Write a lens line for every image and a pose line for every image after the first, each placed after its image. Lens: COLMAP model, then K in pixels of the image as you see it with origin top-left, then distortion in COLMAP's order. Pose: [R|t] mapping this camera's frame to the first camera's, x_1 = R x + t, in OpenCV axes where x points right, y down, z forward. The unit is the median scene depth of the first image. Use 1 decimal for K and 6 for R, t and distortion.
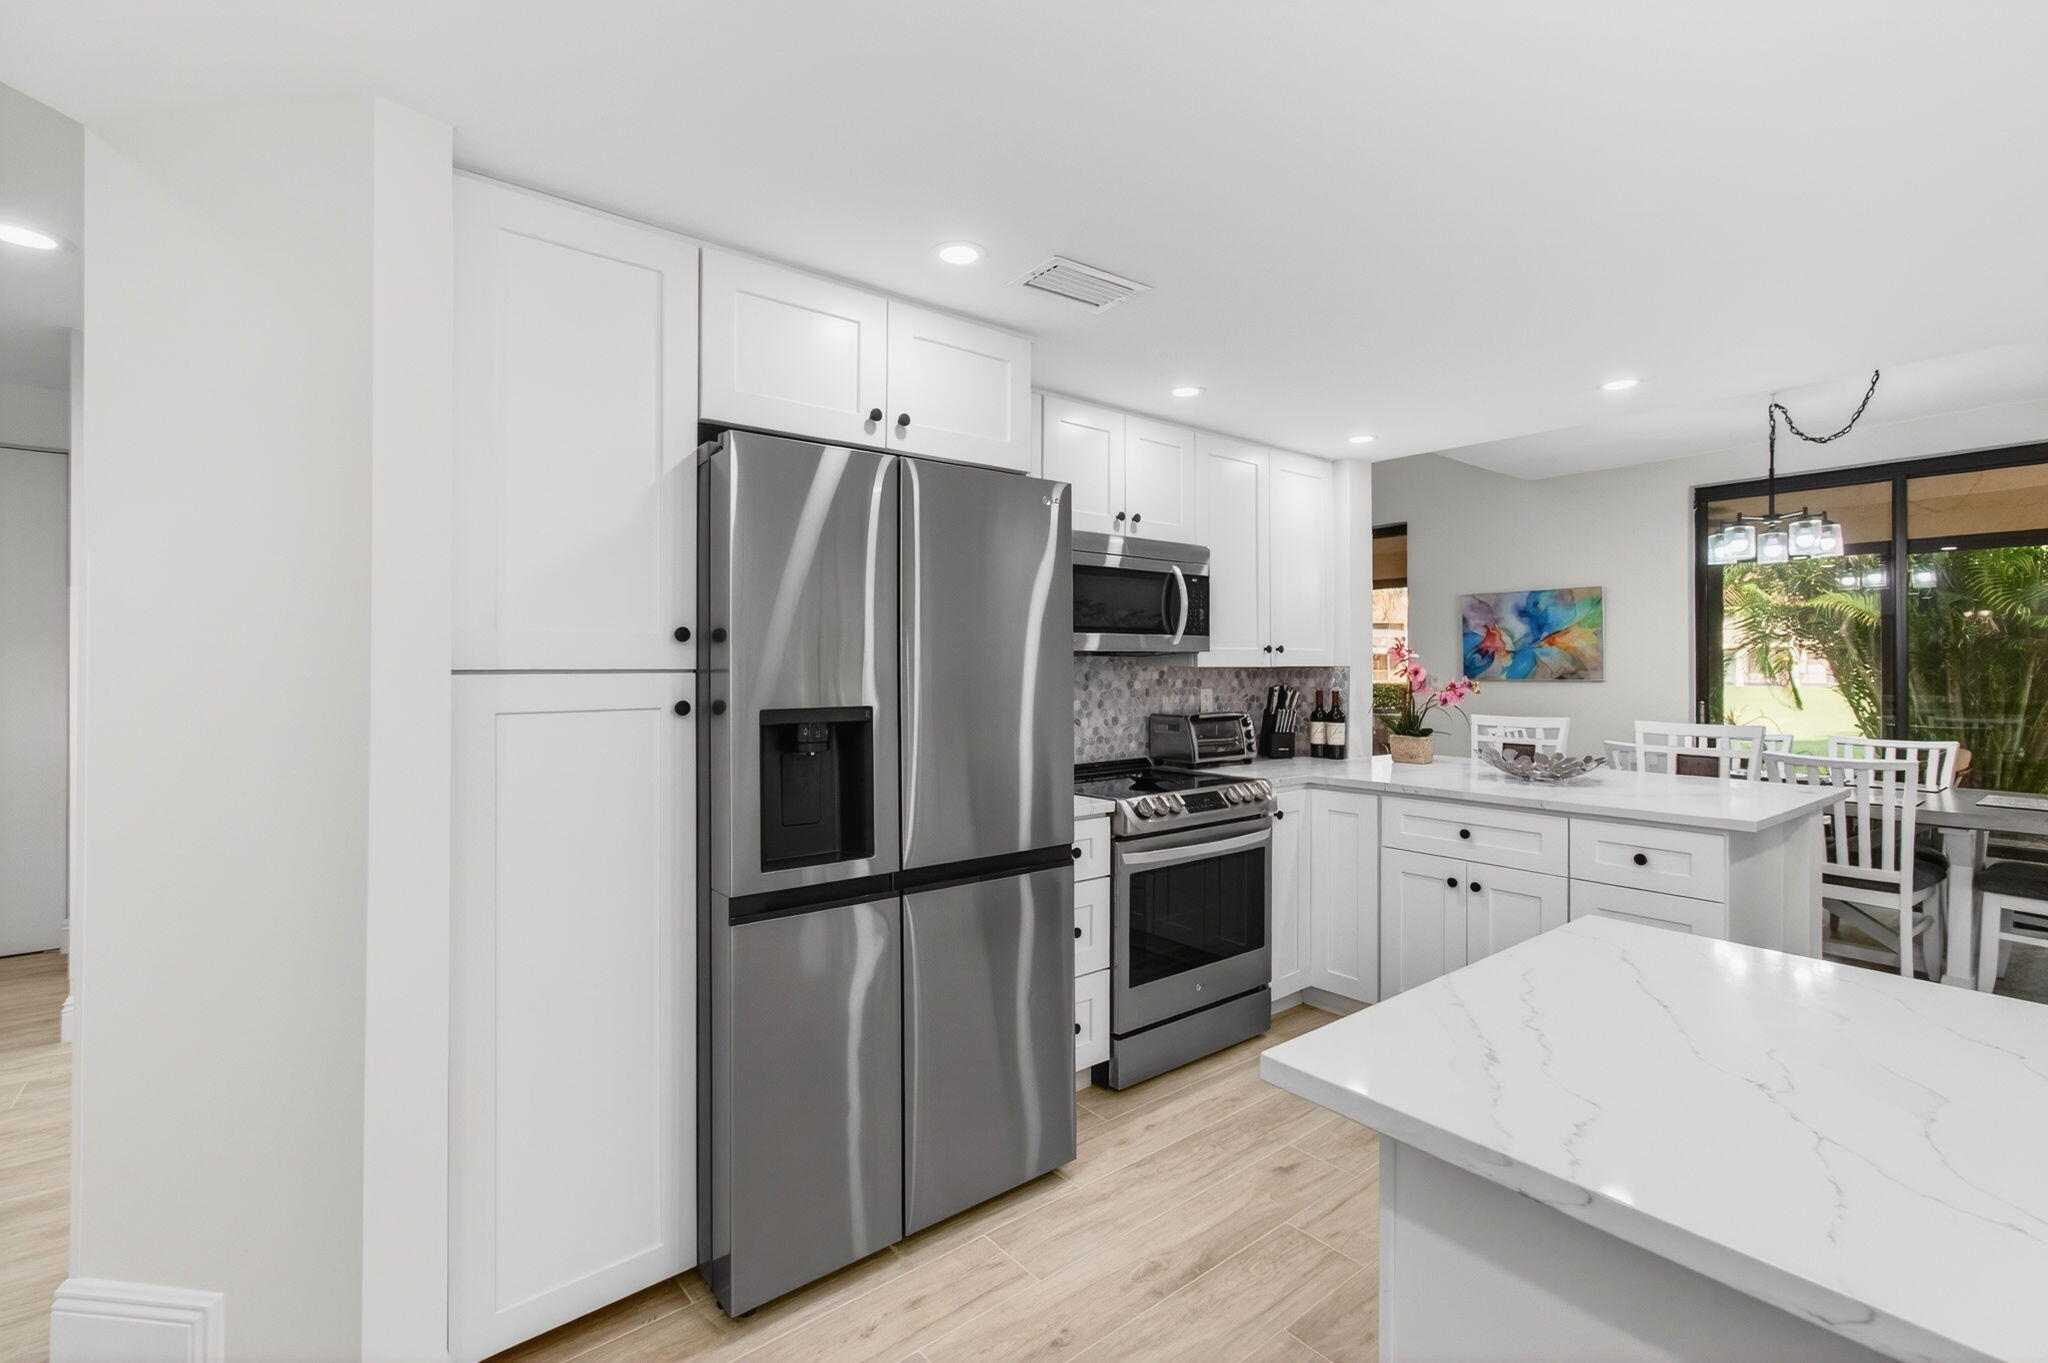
lens RADIAL K [[934.0, 0, 1016.6], [0, 934.0, 671.9], [0, 0, 1]] dist [-0.003327, 0.004629]
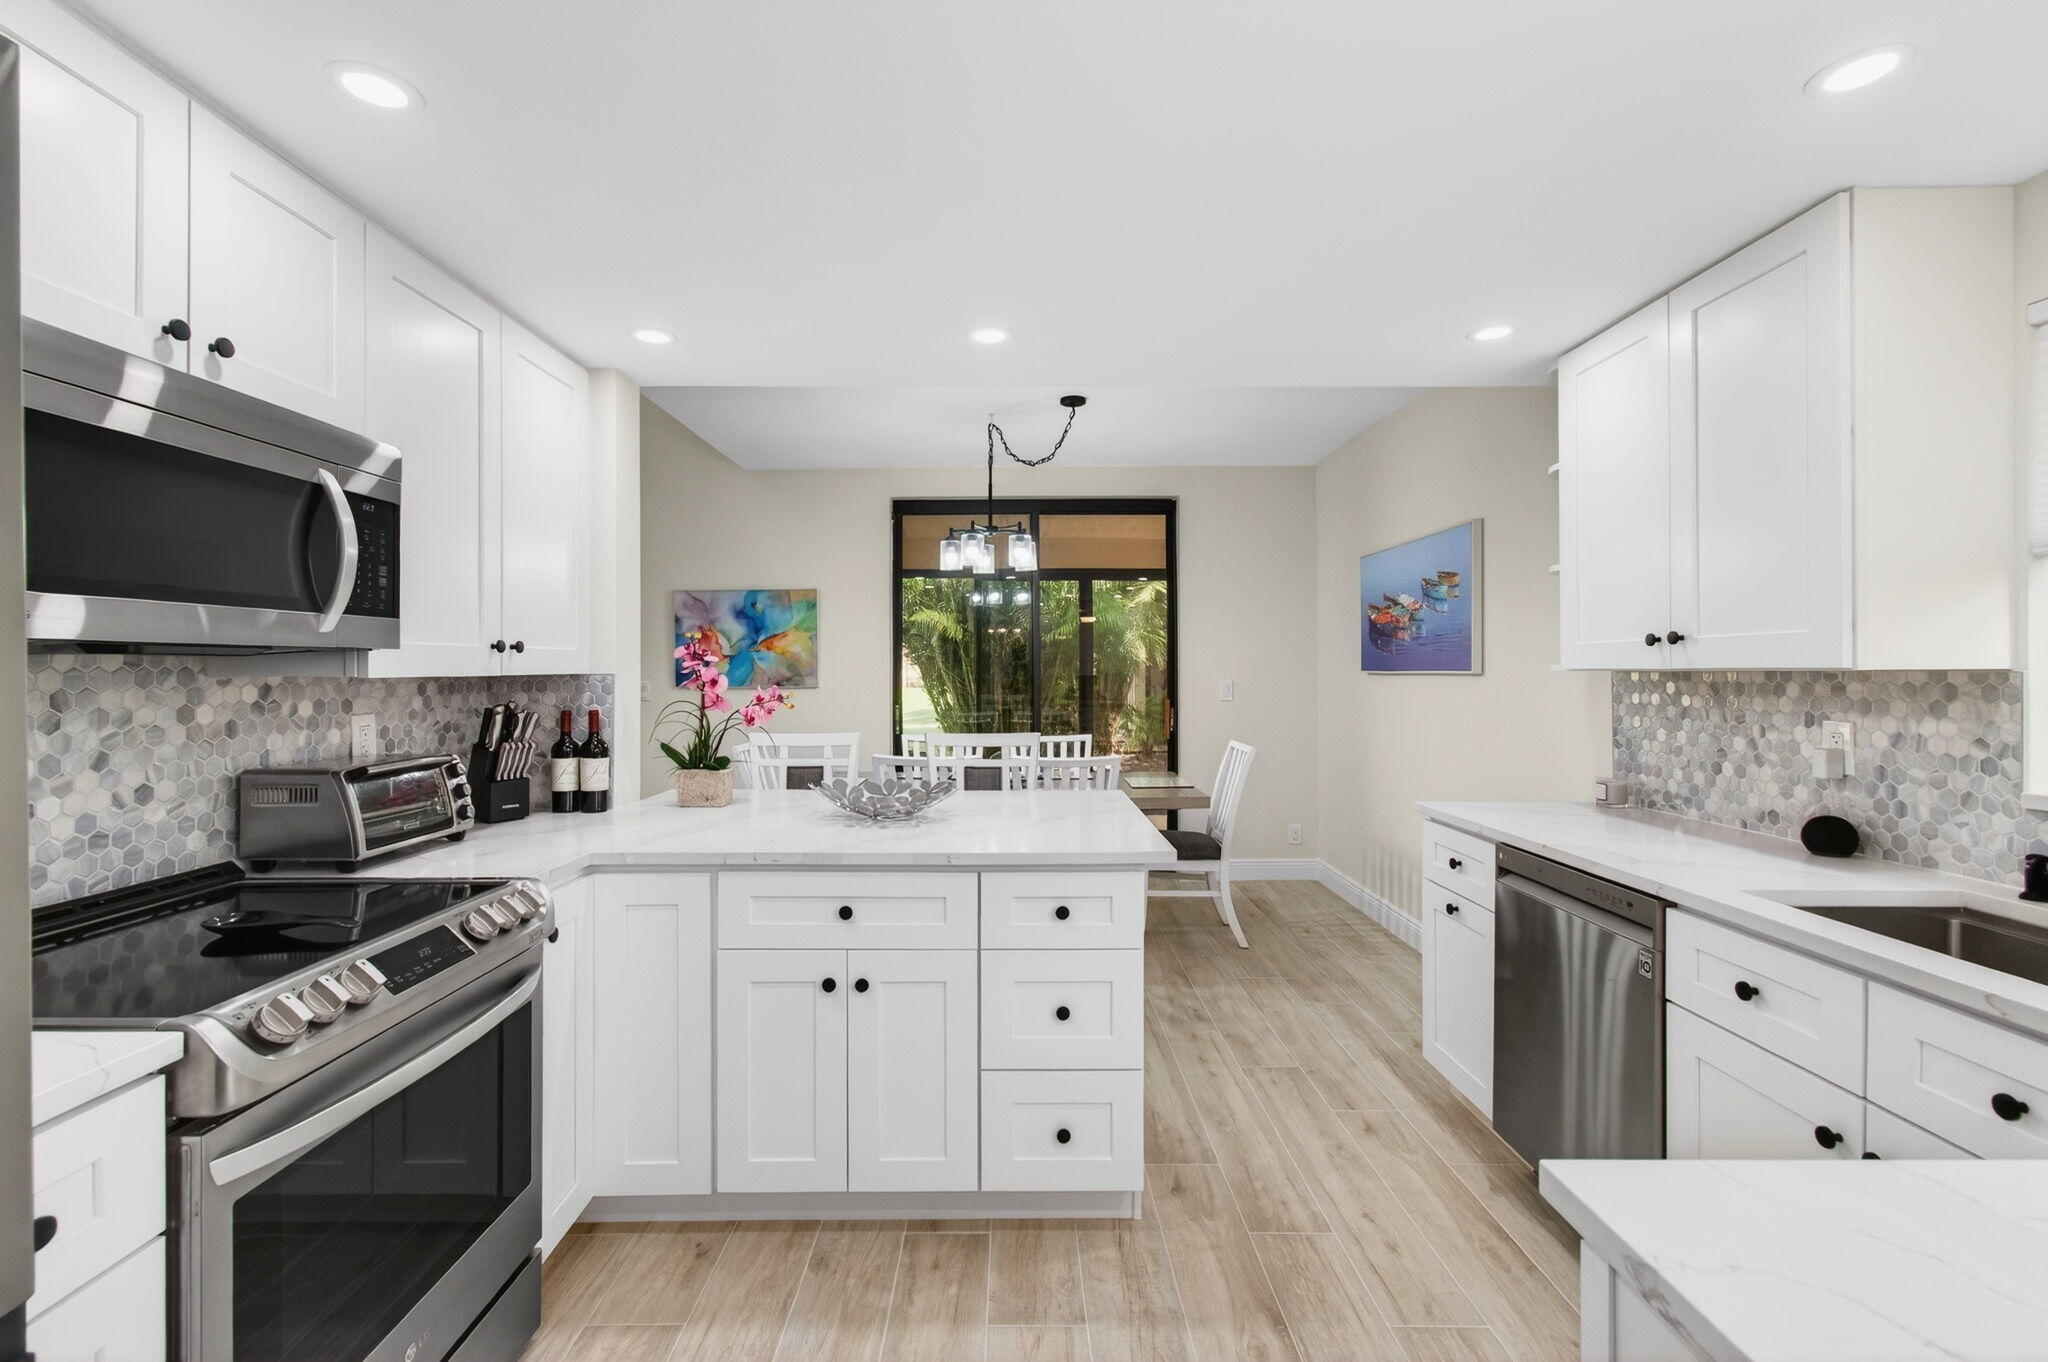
lens RADIAL K [[934.0, 0, 1035.5], [0, 934.0, 668.4], [0, 0, 1]] dist [-0.003327, 0.004629]
pose [[0.618127, -0.000379, 0.786078, 0.014144], [0.008383, 0.999946, -0.006110, -0.003196], [-0.786033, 0.010367, 0.618097, 0.340838]]
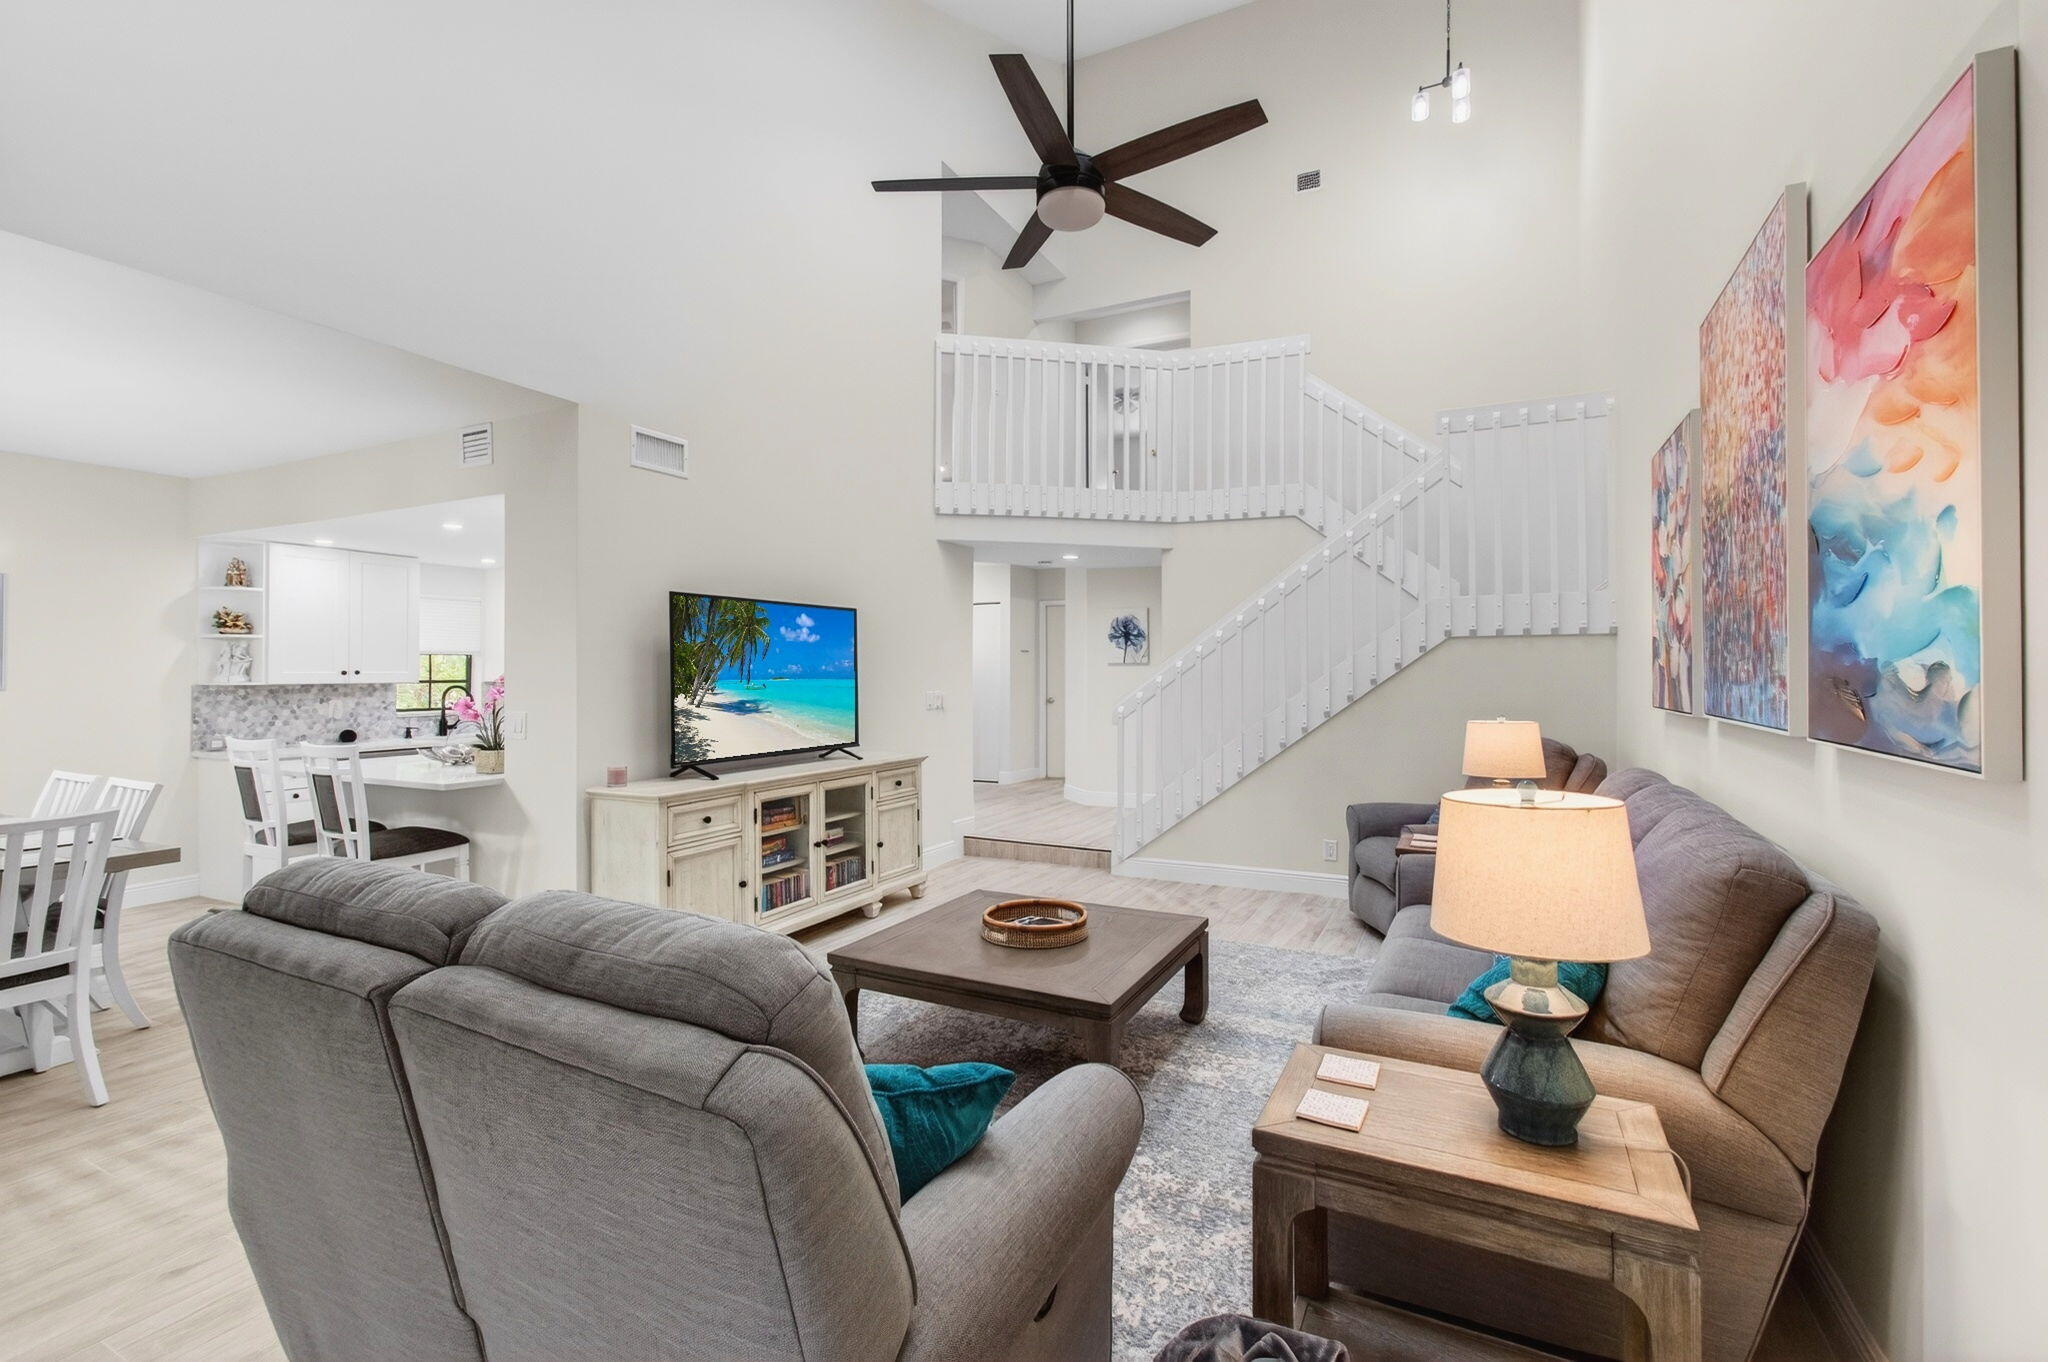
lens RADIAL K [[925.2, 0, 1015.7], [0, 925.2, 660.0], [0, 0, 1]] dist [0.001578, -0.000209]
pose [[-0.914095, -0.000411, -0.405499, 0.292775], [0.001930, 0.999984, -0.005366, -0.030935], [0.405495, -0.005688, -0.914080, 2.262738]]
